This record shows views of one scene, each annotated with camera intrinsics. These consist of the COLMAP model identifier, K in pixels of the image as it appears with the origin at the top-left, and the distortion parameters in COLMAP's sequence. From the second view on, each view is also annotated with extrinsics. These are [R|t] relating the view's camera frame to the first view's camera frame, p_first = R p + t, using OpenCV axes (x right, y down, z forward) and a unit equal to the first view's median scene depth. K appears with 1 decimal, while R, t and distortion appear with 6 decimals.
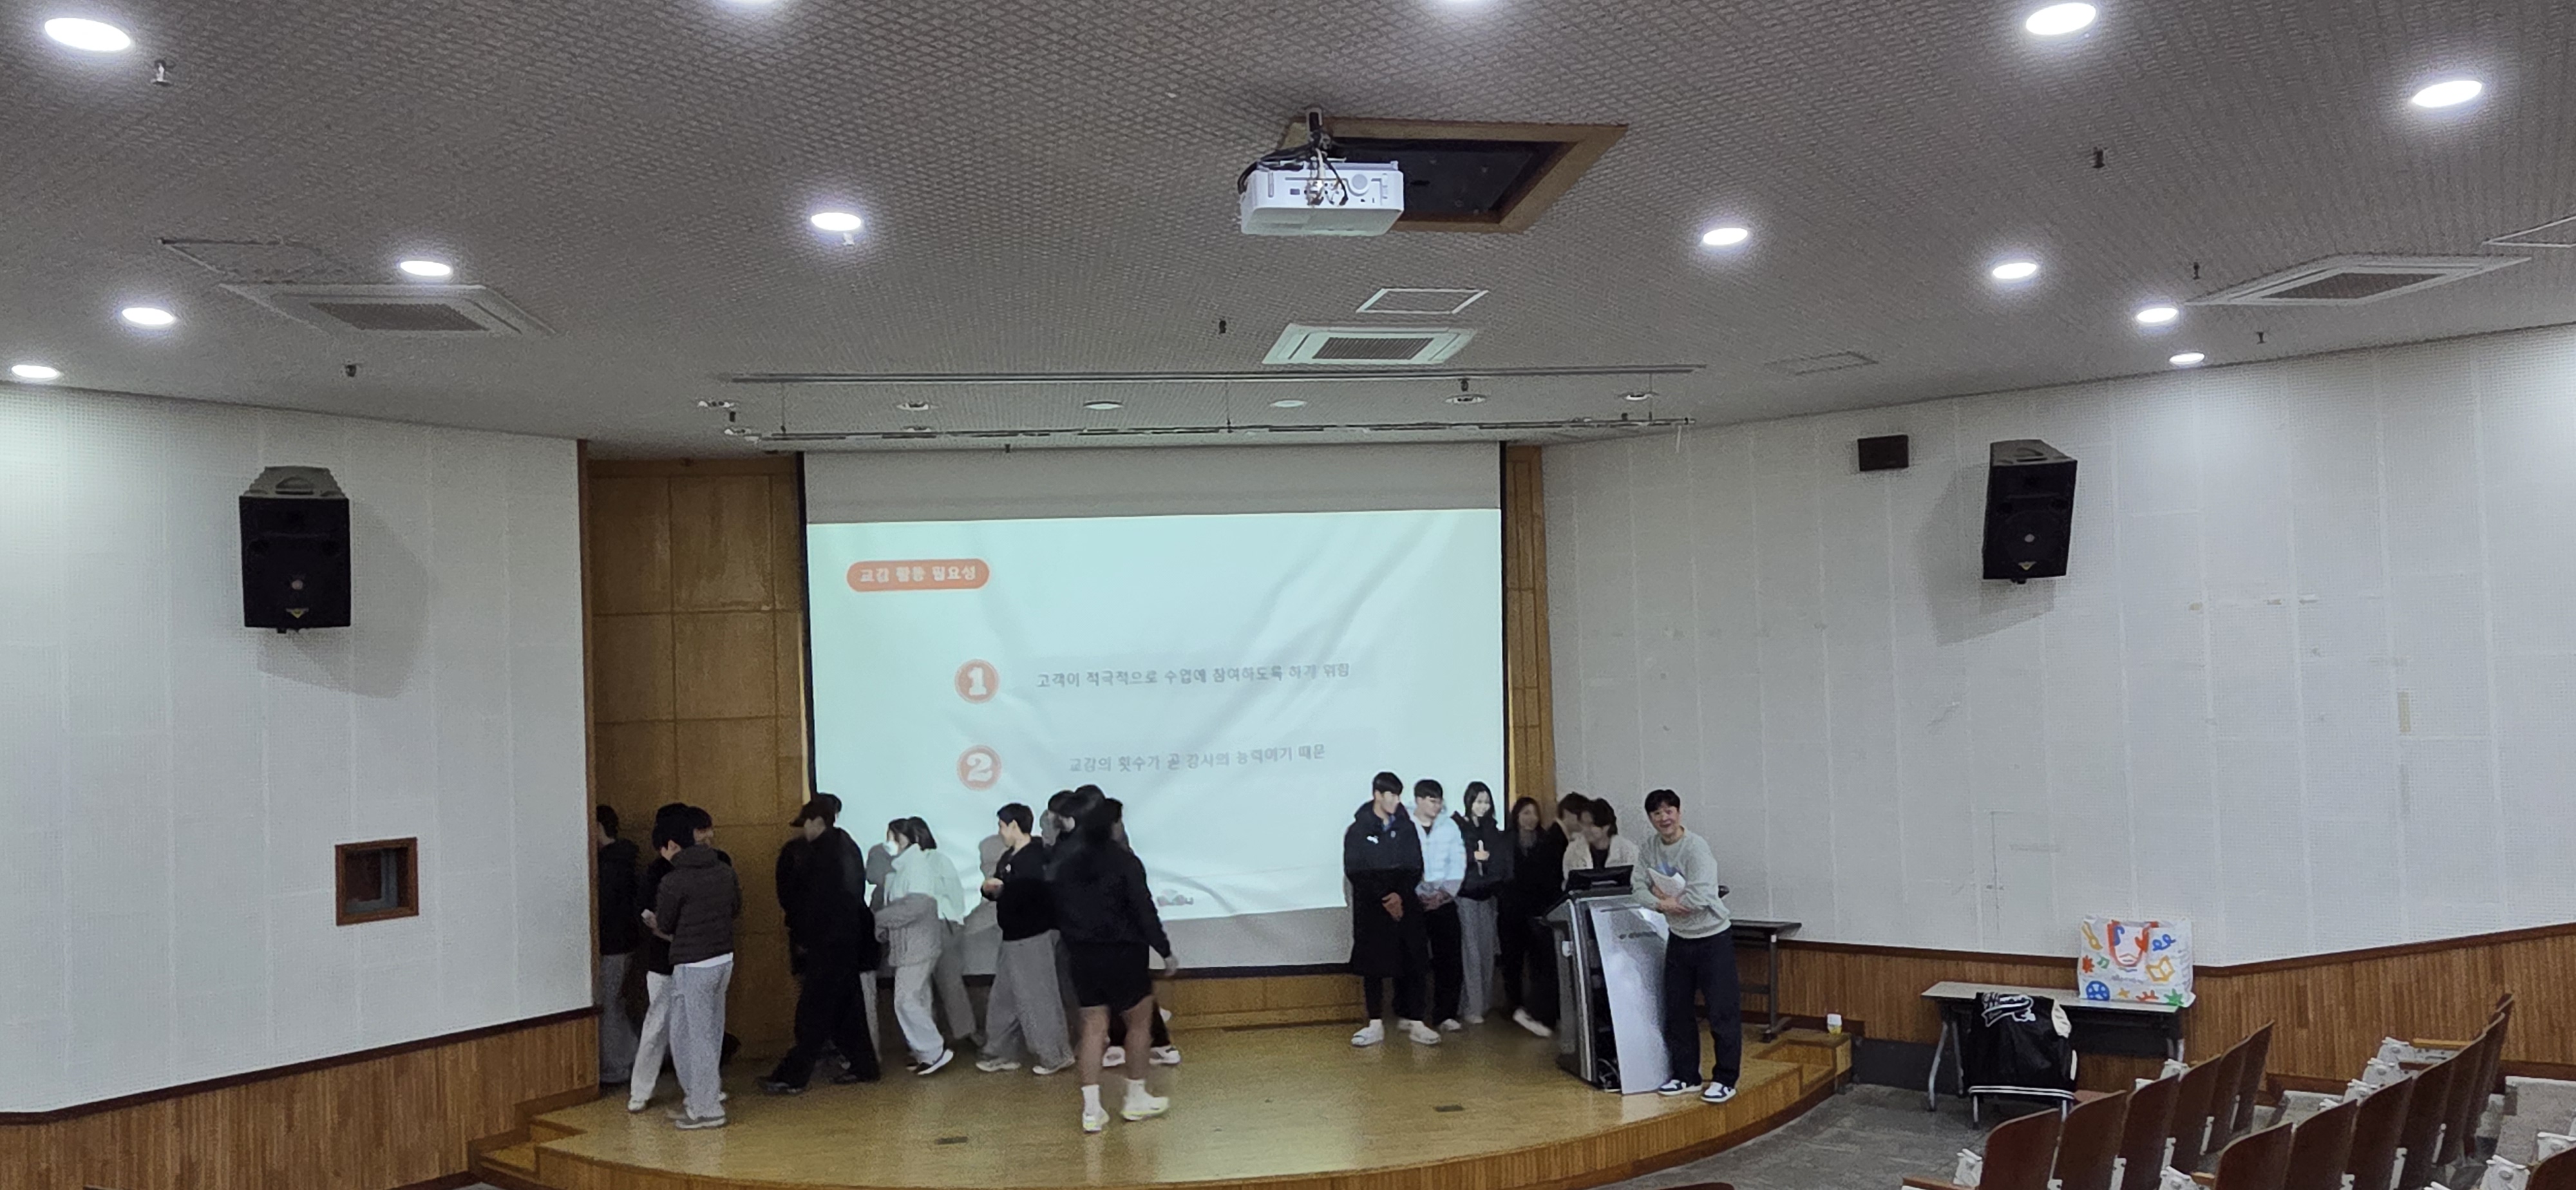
lens RADIAL K [[1512.3, 0, 1258.0], [0, 1512.3, 654.3], [0, 0, 1]] dist [0.003648, -0.002268]
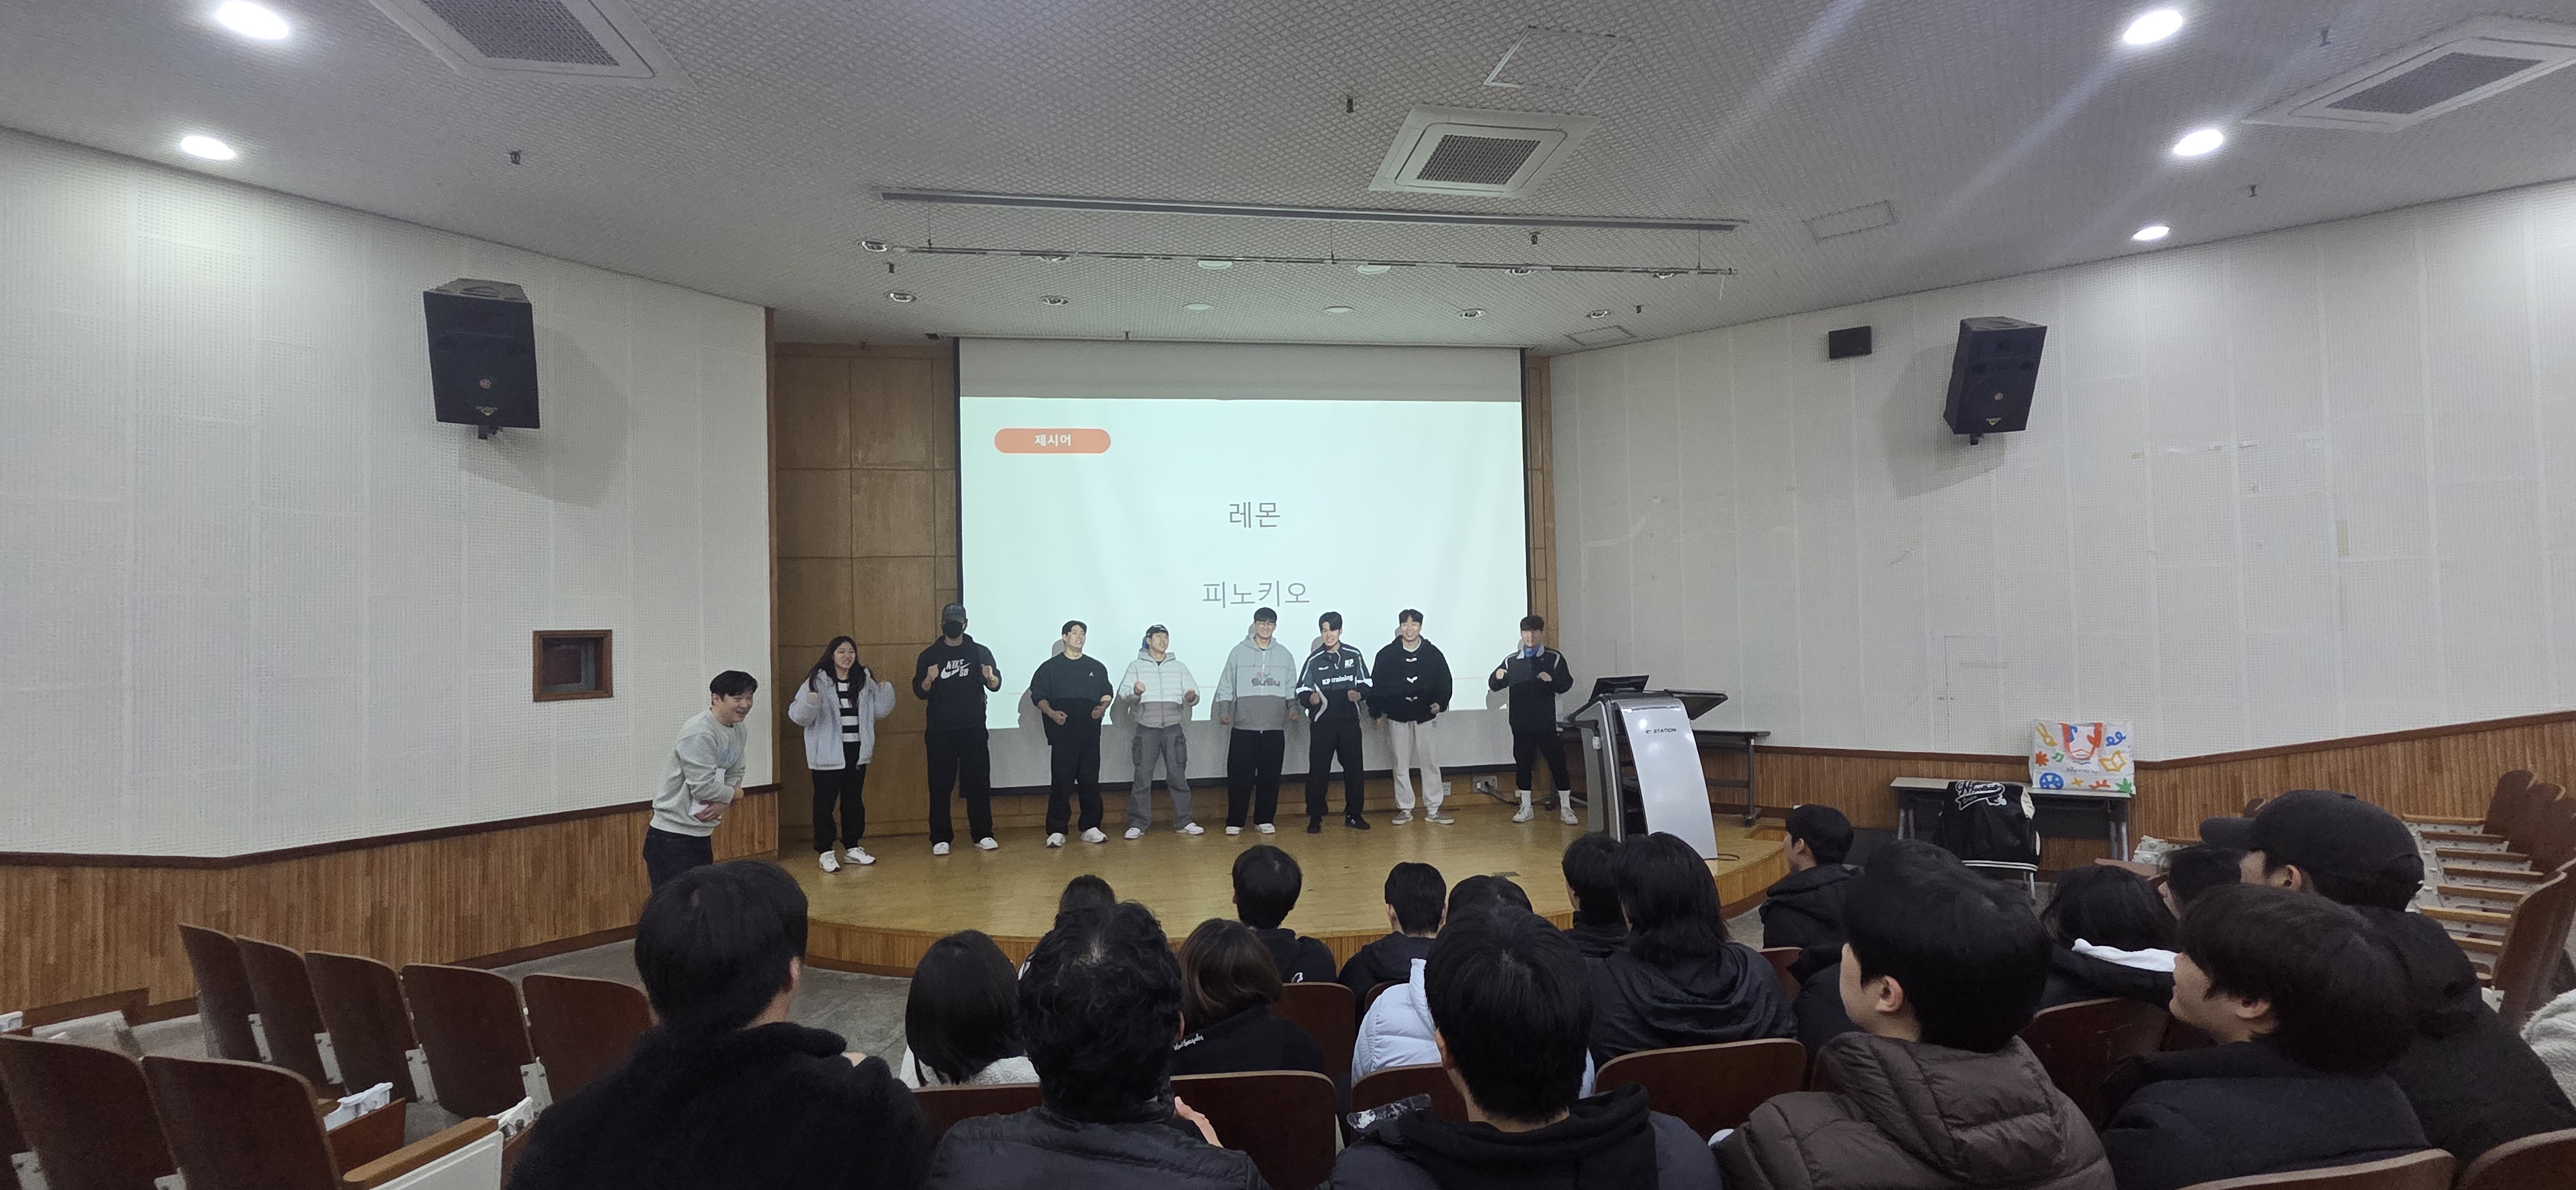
lens RADIAL K [[1023.4, 0, 1288.0], [0, 1023.4, 595.0], [0, 0, 1]] dist [0.001553, 0.000383]
pose [[0.999924, 0.010680, 0.006220, -0.044307], [-0.010715, 0.999926, 0.005736, 0.076471], [-0.006158, -0.005802, 0.999964, 0.200199]]
